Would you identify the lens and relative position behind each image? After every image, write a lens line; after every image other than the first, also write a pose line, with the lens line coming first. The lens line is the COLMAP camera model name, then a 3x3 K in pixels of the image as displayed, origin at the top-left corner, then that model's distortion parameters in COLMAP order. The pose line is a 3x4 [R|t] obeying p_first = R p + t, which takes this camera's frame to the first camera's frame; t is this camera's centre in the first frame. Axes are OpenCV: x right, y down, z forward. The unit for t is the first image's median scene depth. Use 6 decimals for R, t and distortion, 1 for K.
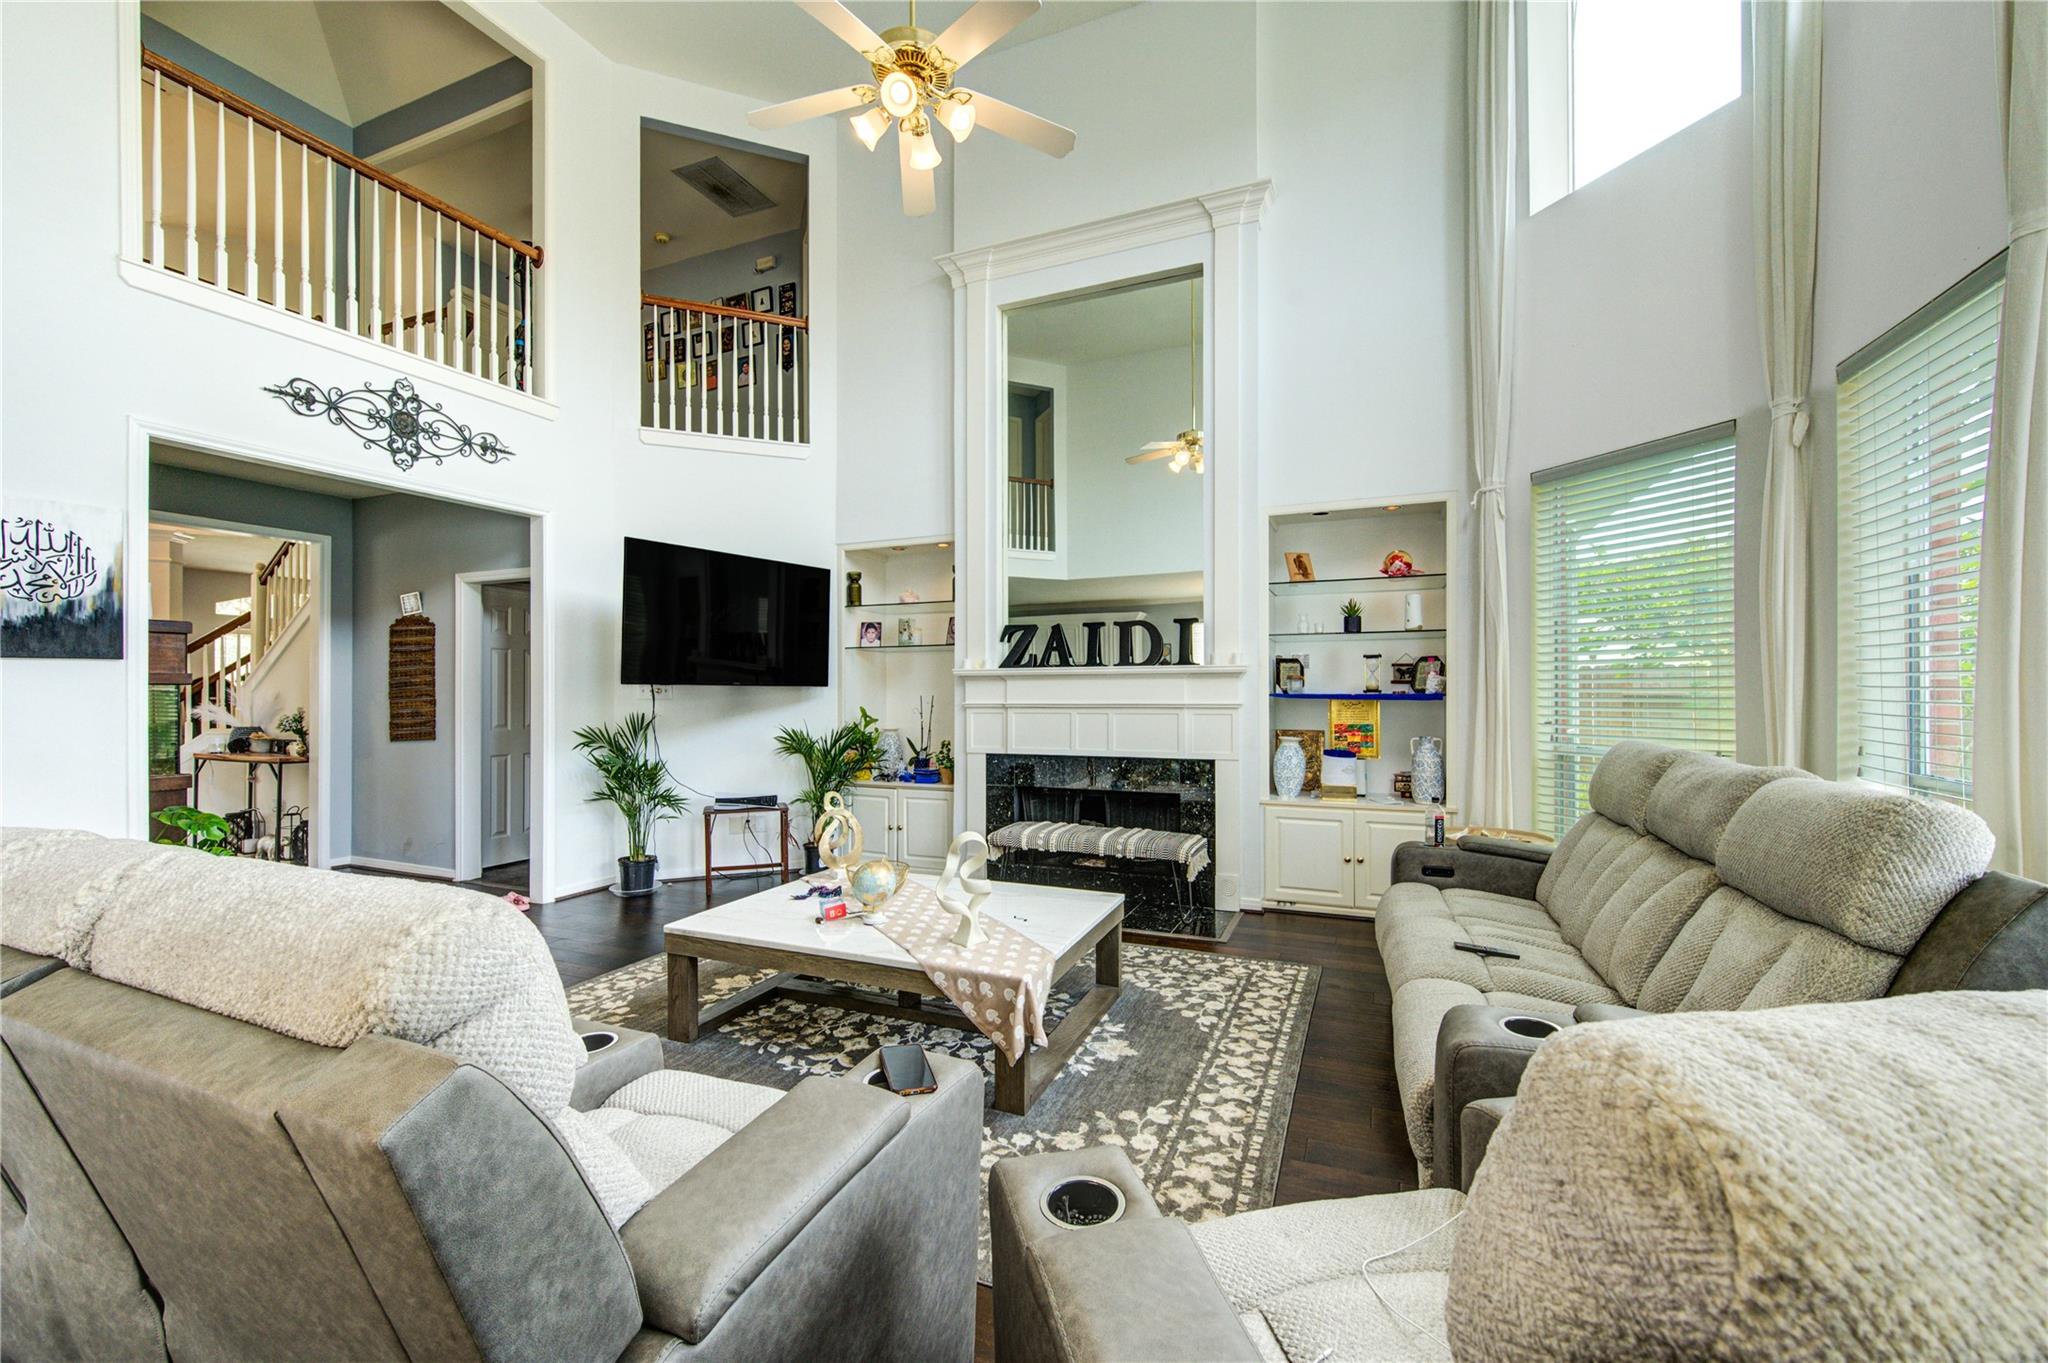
lens RADIAL K [[810.2, 0, 1012.1], [0, 810.2, 695.9], [0, 0, 1]] dist [-0.001084, -0.000256]
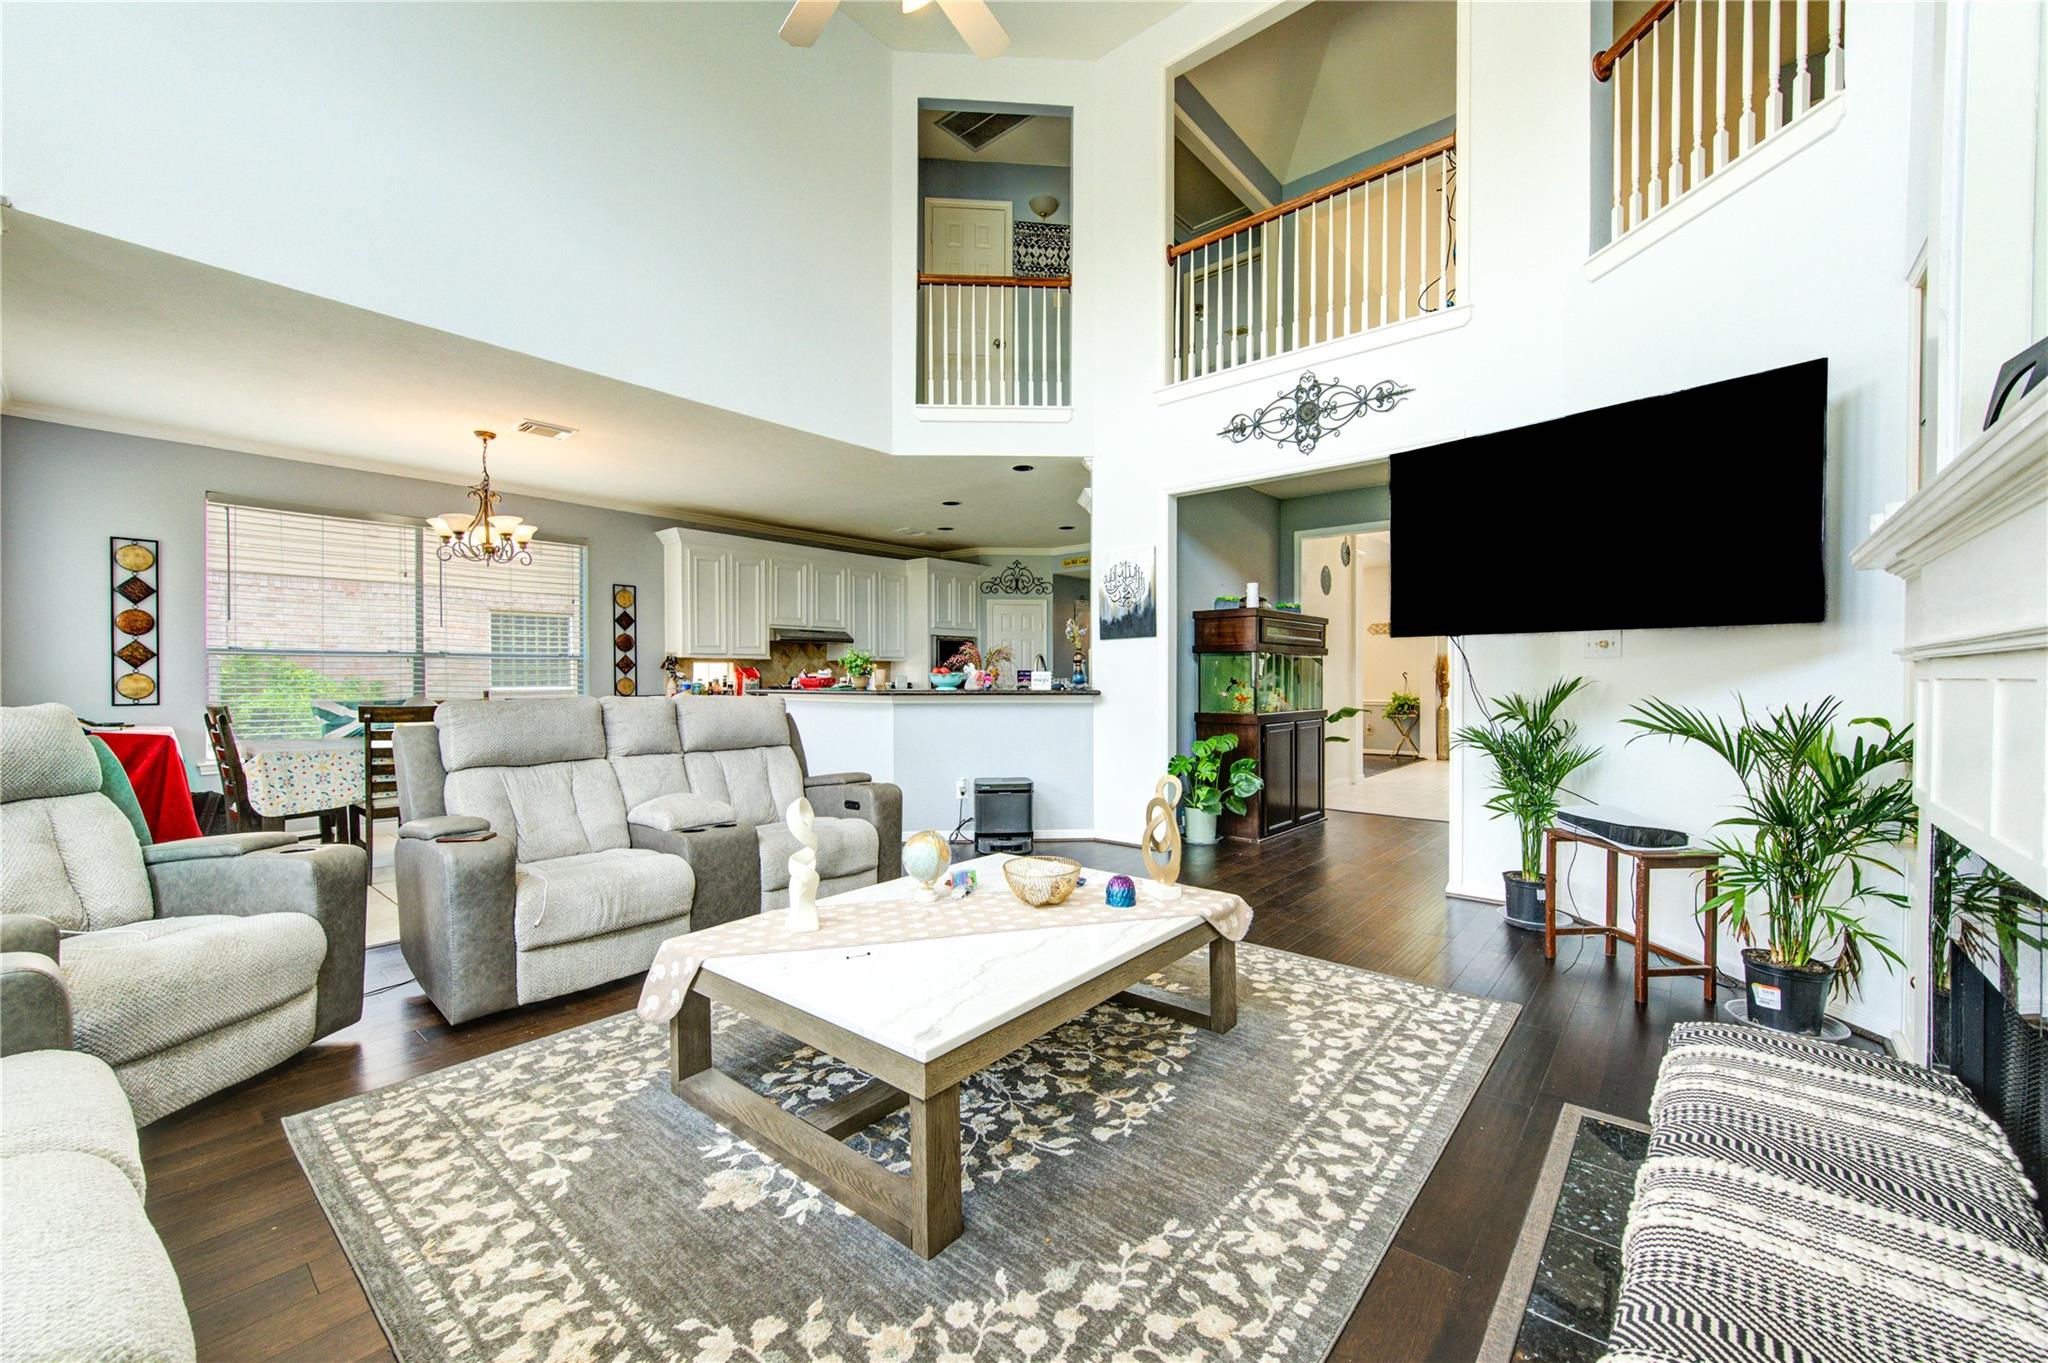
lens RADIAL K [[810.2, 0, 1012.1], [0, 810.2, 695.9], [0, 0, 1]] dist [-0.001084, -0.000256]
pose [[-0.285135, 0.027252, -0.958100, 0.606201], [-0.000575, 0.999591, 0.028604, 0.030627], [0.958487, 0.008707, -0.285002, 1.271440]]
